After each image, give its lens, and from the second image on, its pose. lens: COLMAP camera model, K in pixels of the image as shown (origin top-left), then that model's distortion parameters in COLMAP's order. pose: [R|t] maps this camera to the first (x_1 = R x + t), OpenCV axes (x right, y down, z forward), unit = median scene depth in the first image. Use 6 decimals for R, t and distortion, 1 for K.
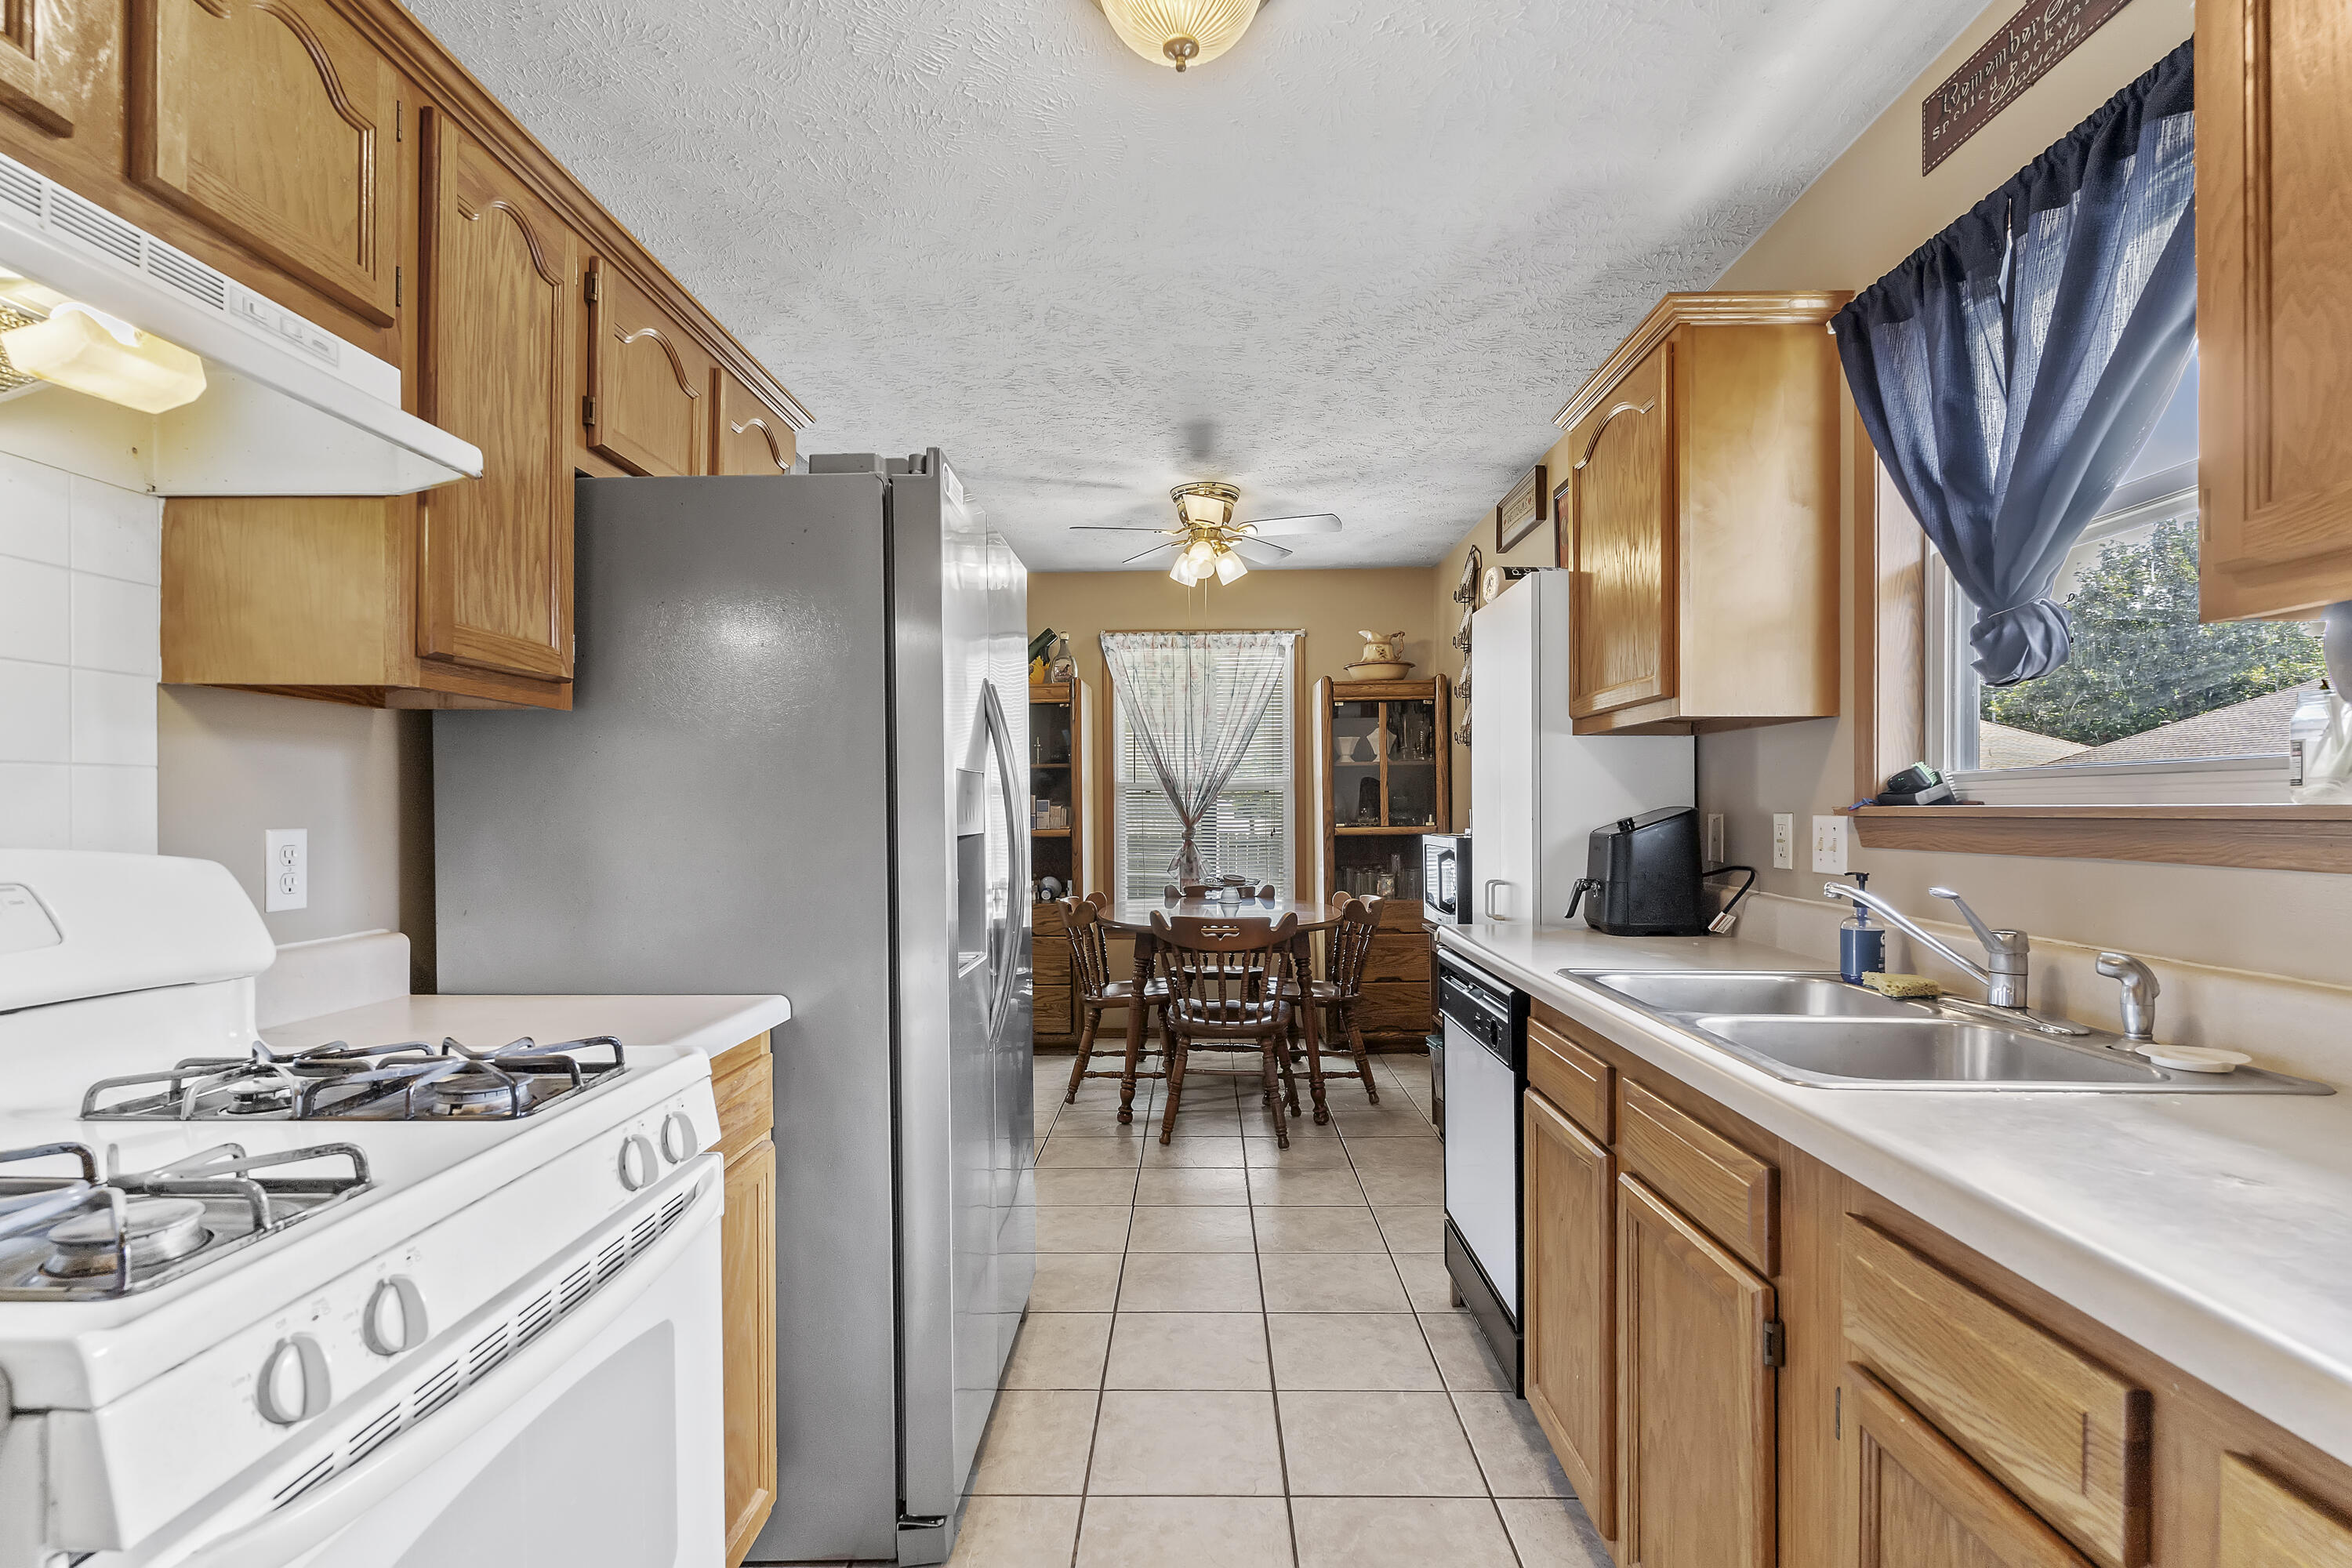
lens RADIAL K [[1136.6, 0, 1166.5], [0, 1136.6, 784.0], [0, 0, 1]] dist [-0.003568, -0.000226]
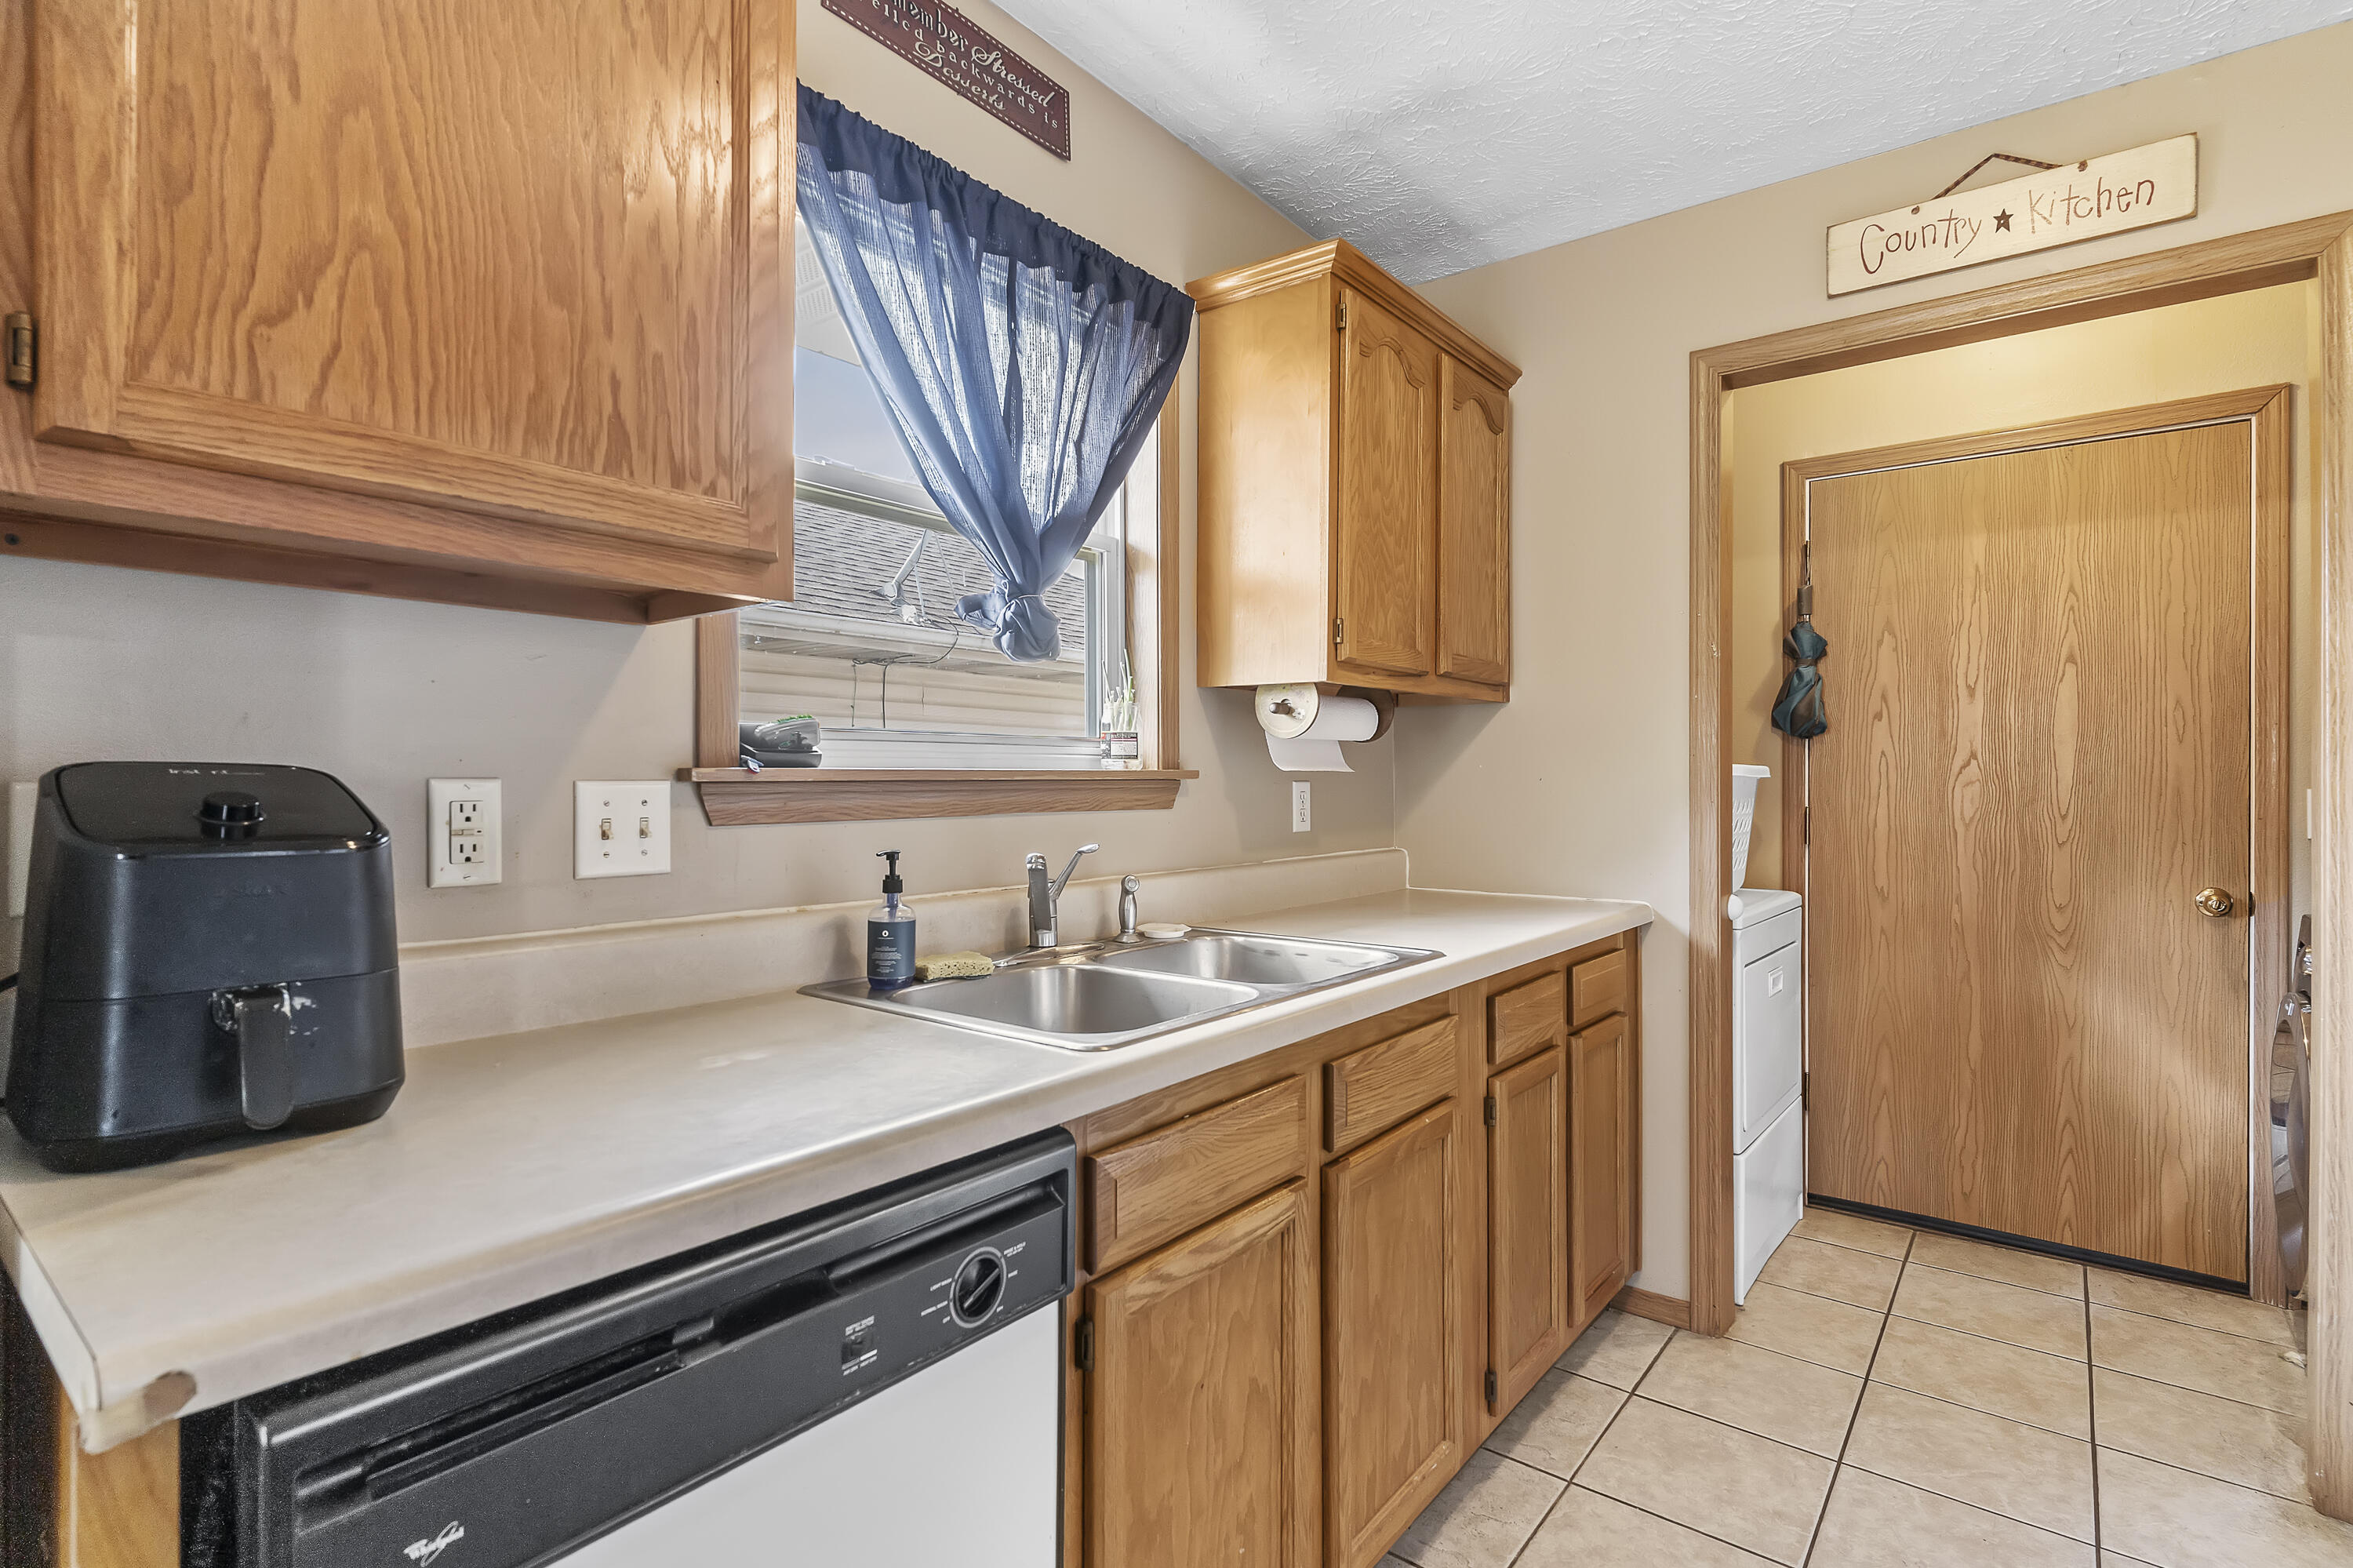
lens RADIAL K [[1137.1, 0, 1167.0], [0, 1137.1, 784.0], [0, 0, 1]] dist [-0.003568, -0.000226]
pose [[-0.809366, -0.005711, 0.587277, -0.026796], [-0.015313, 0.999818, -0.011381, 0.042949], [-0.587106, -0.018204, -0.809306, 1.783425]]
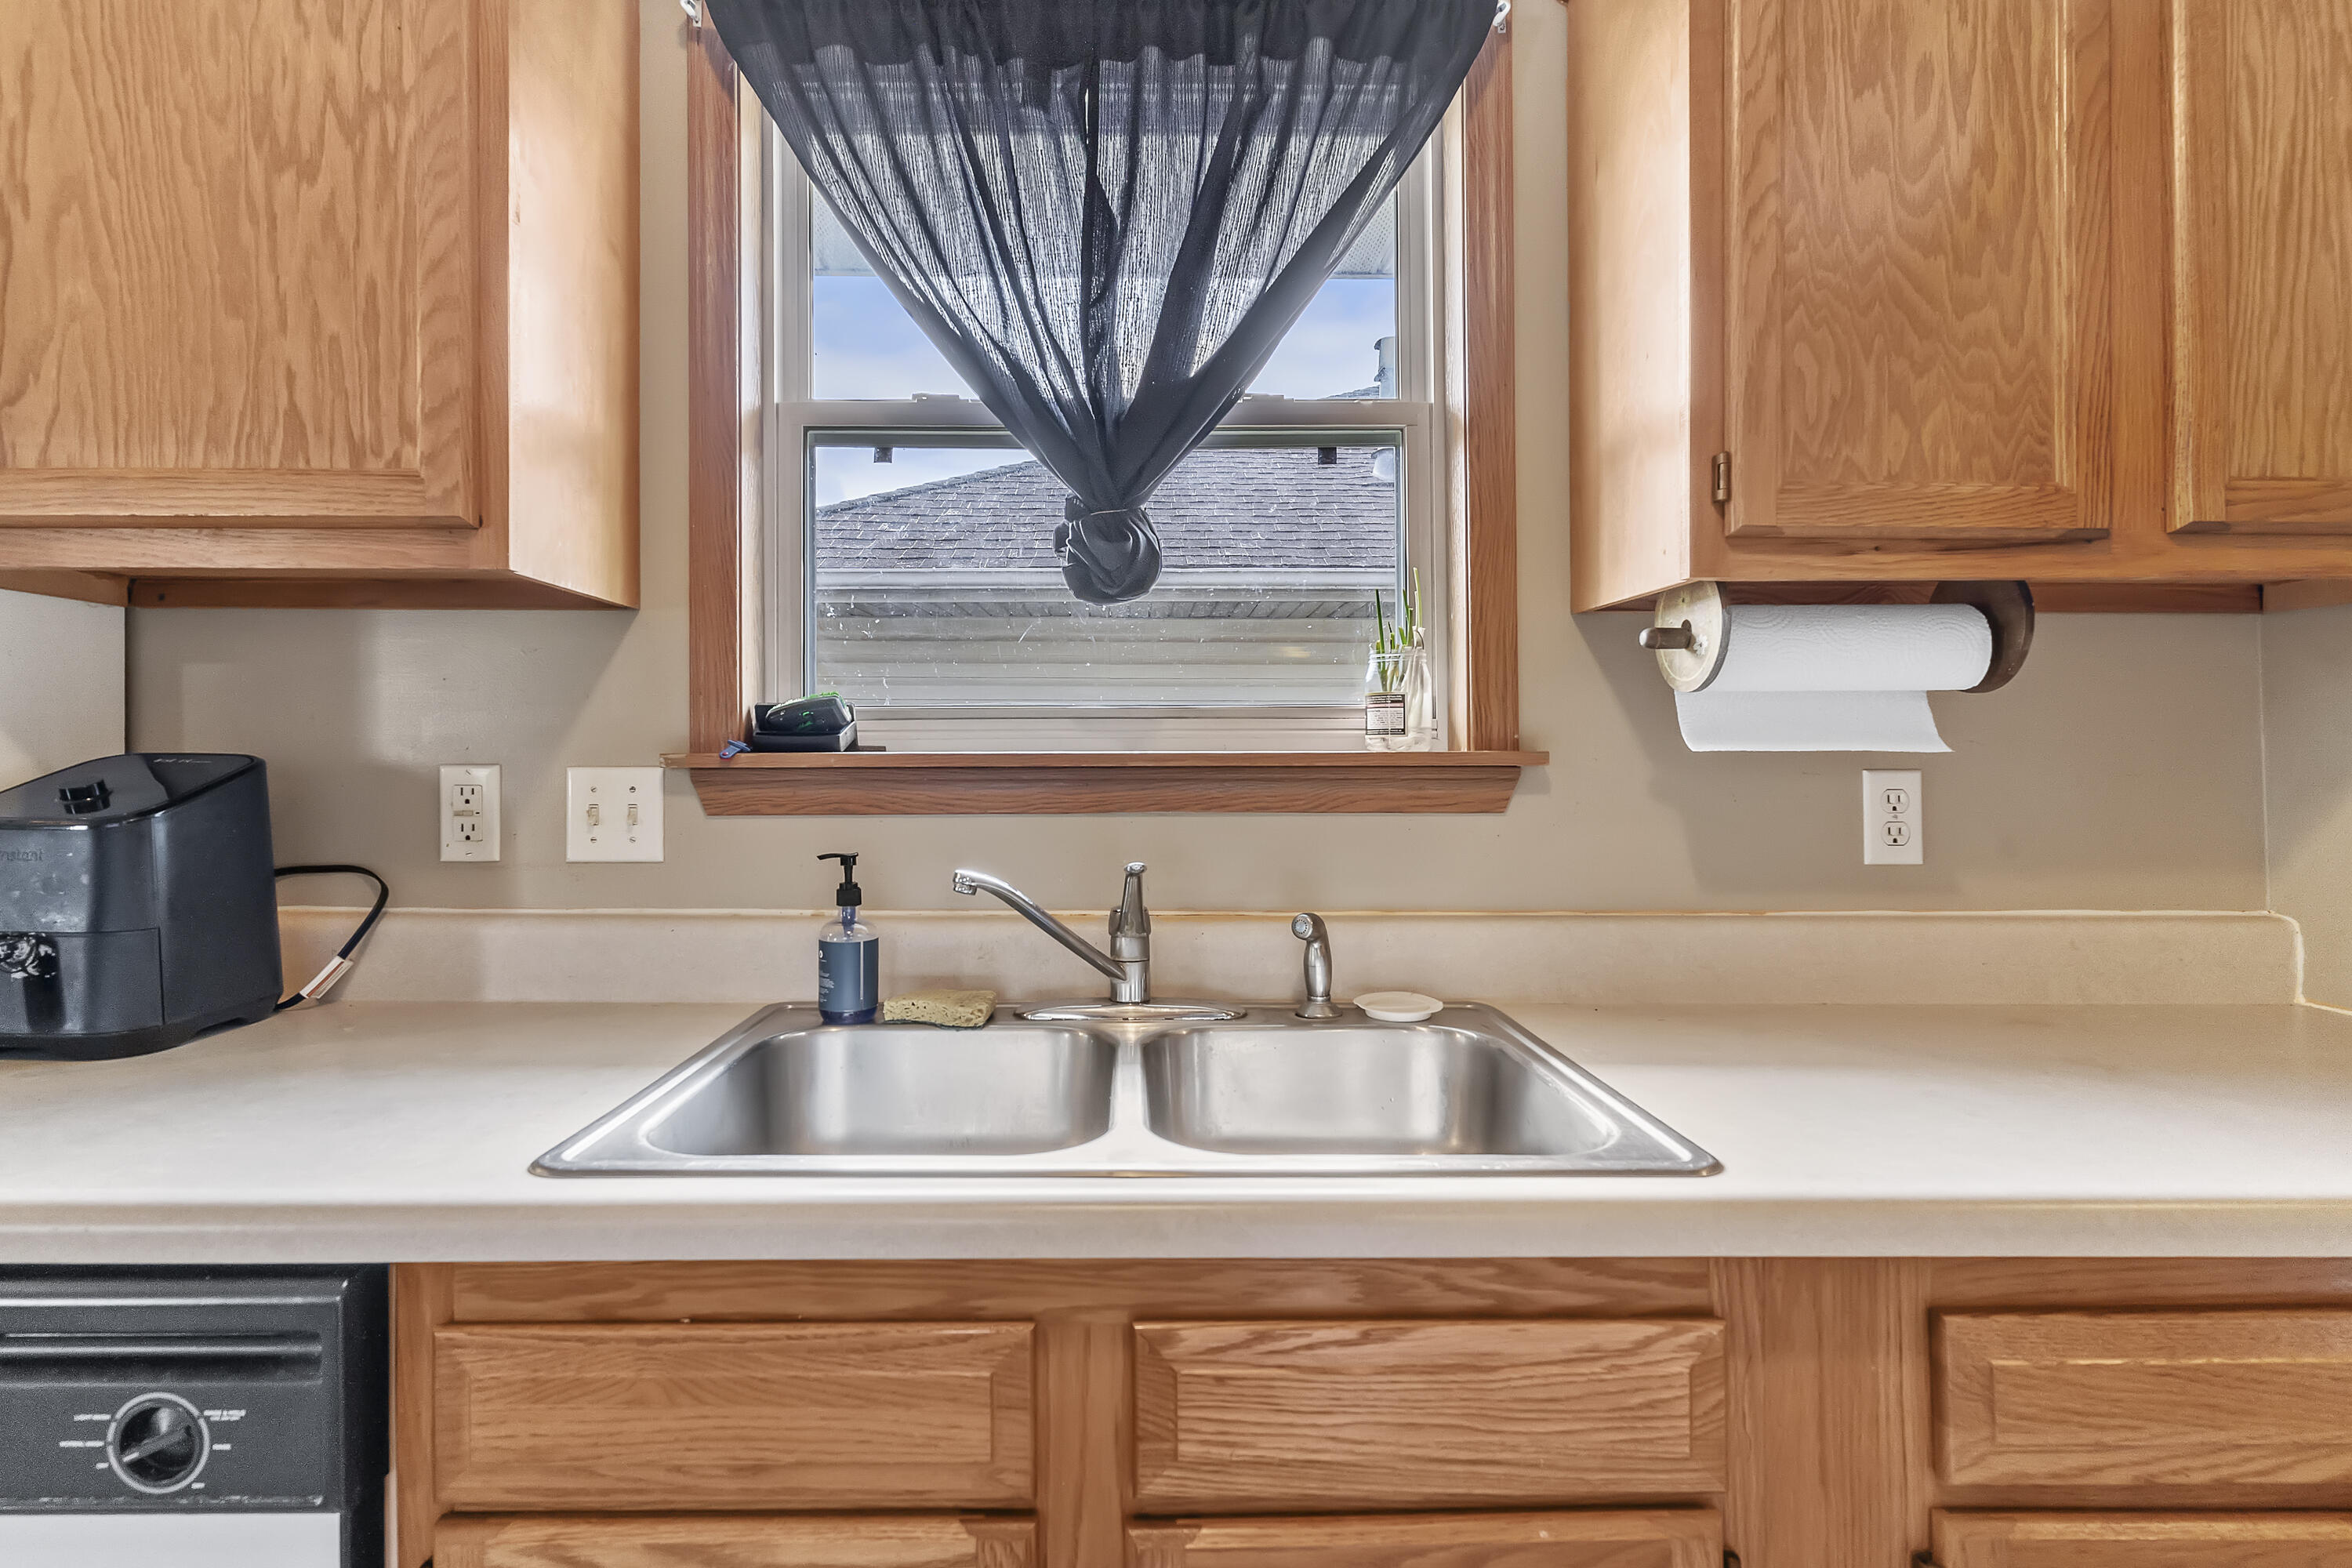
lens RADIAL K [[1130.4, 0, 1126.8], [0, 1130.4, 752.8], [0, 0, 1]] dist [-0.000624, -0.000309]
pose [[-0.045242, 0.003327, 0.998971, -0.062954], [-0.021463, 0.999760, -0.004302, 0.022148], [-0.998745, -0.021635, -0.045160, 1.004691]]
